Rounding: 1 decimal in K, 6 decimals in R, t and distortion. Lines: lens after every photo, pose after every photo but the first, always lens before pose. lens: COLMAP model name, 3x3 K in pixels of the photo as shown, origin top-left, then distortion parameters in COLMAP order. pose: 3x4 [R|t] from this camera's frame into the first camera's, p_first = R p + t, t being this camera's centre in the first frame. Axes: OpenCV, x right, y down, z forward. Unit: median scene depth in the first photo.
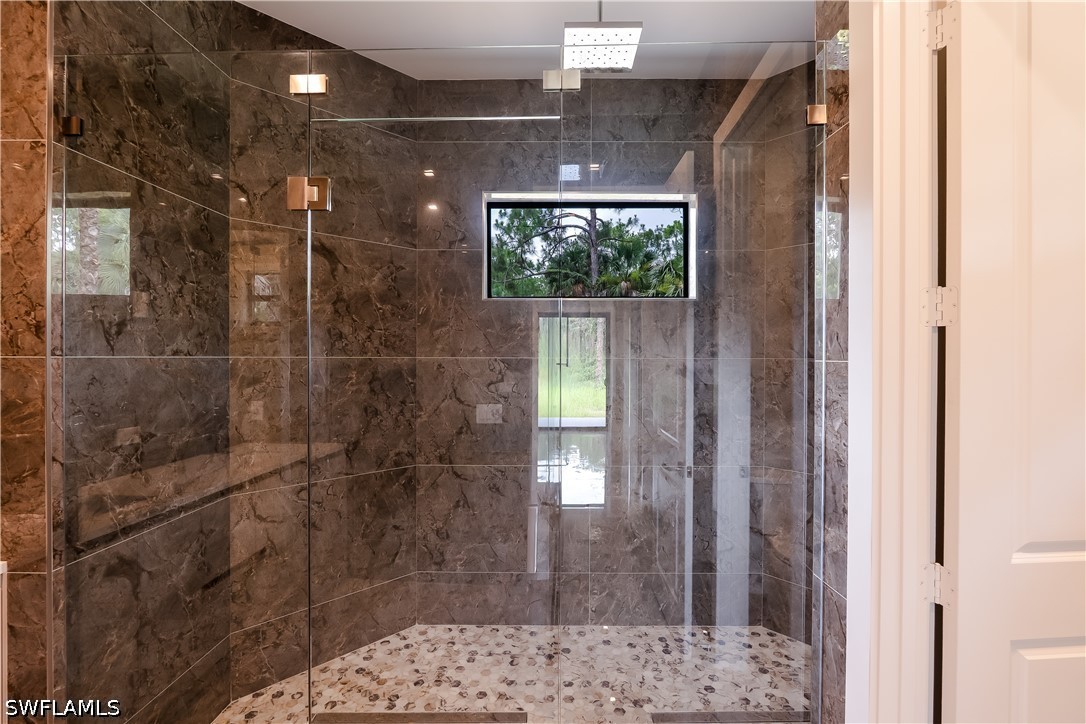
lens RADIAL K [[501.9, 0, 543.9], [0, 501.9, 359.1], [0, 0, 1]] dist [-0.008482, 0.000368]
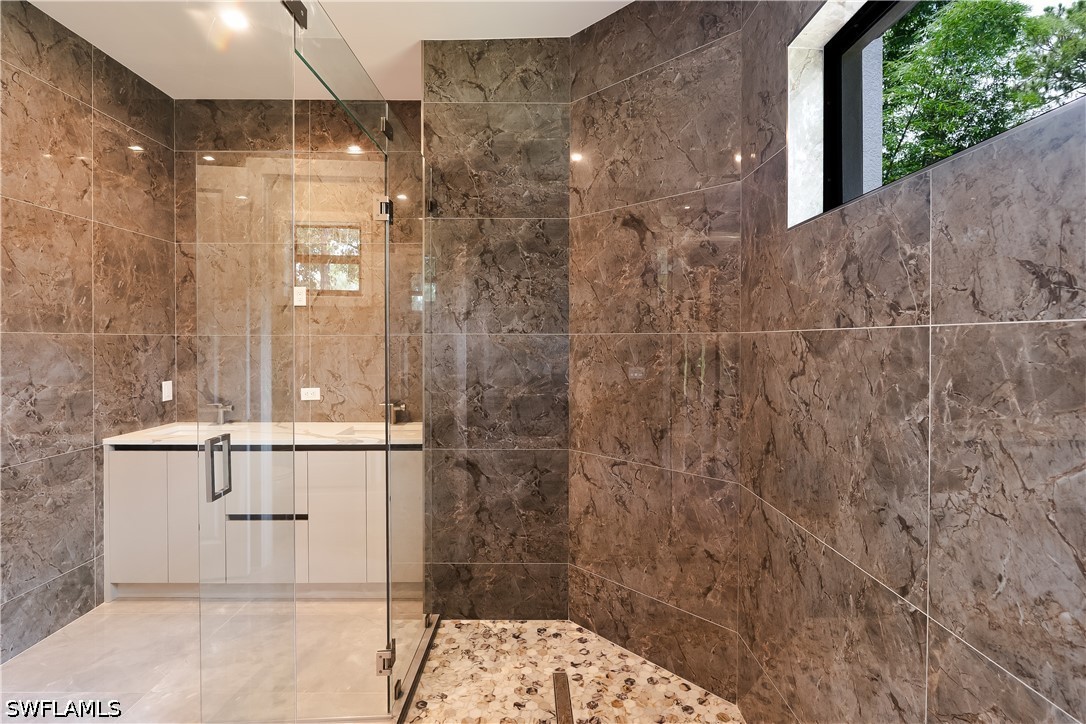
lens RADIAL K [[501.9, 0, 536.6], [0, 501.9, 345.8], [0, 0, 1]] dist [-0.008482, 0.000368]
pose [[0.017233, 0.006650, -0.999829, 0.583560], [-0.006438, 0.999958, 0.006540, 0.016471], [0.999831, 0.006325, 0.017276, 0.904082]]
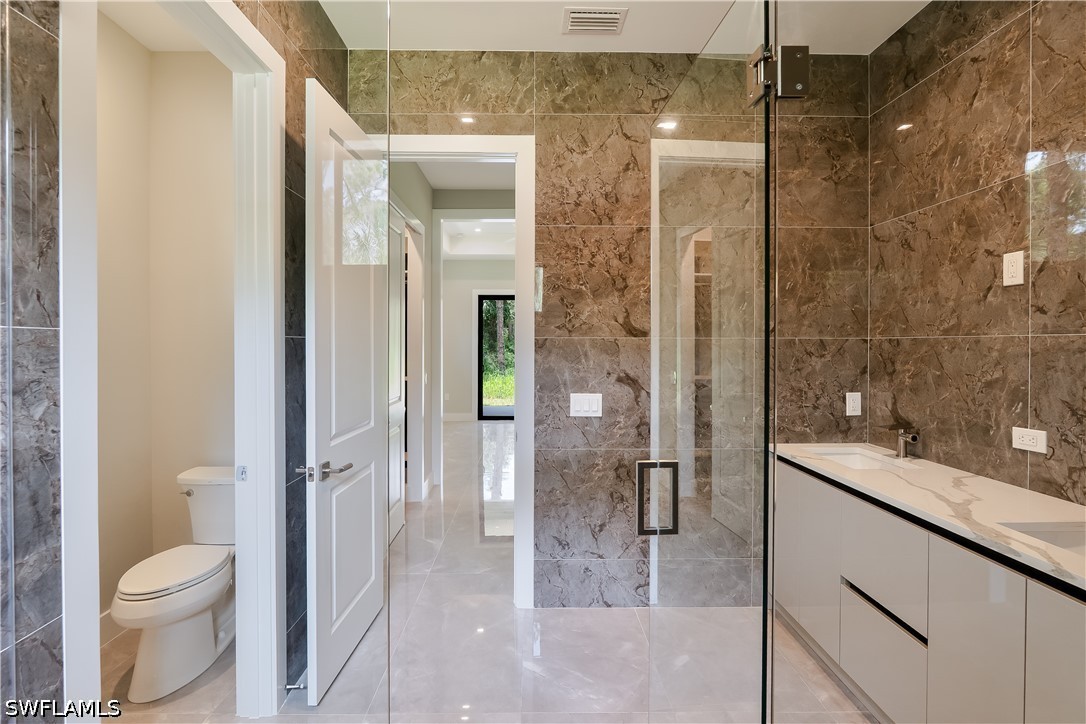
lens RADIAL K [[501.9, 0, 534.9], [0, 501.9, 348.2], [0, 0, 1]] dist [-0.008482, 0.000368]
pose [[-0.999768, -0.003922, -0.021171, -0.094903], [-0.004193, 0.999910, 0.012758, 0.013378], [0.021119, 0.012844, -0.999694, 1.078593]]
